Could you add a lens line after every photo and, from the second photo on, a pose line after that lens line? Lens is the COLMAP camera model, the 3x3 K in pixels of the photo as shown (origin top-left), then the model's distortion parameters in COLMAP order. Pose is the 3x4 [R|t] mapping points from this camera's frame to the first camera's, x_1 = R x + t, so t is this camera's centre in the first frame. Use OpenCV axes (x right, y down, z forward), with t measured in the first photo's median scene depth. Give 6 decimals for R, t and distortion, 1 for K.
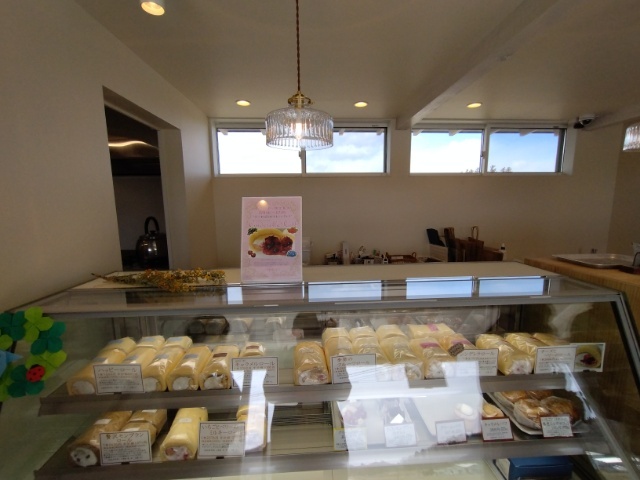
lens RADIAL K [[287.3, 0, 320.0], [0, 287.3, 240.0], [0, 0, 1]] dist [0.000336, 0.000418]
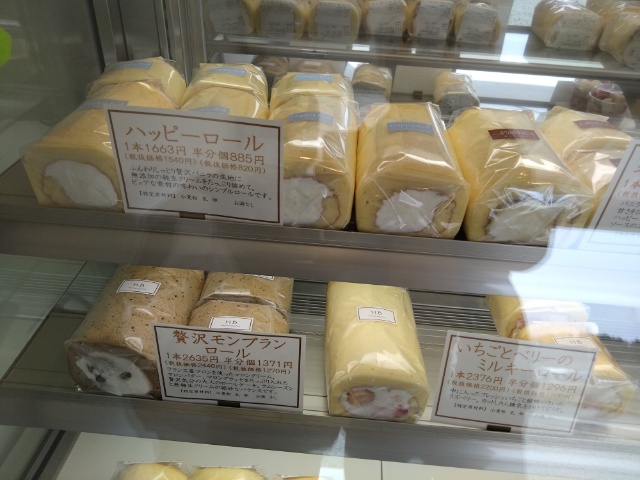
lens RADIAL K [[518.1, 0, 320.0], [0, 518.1, 240.0], [0, 0, 1]] dist [-0.009799, -0.004900]
pose [[0.989538, 0.122535, -0.076157, -0.537546], [-0.074688, 0.886710, 0.456253, 0.307941], [0.123436, -0.445792, 0.886585, 0.543579]]
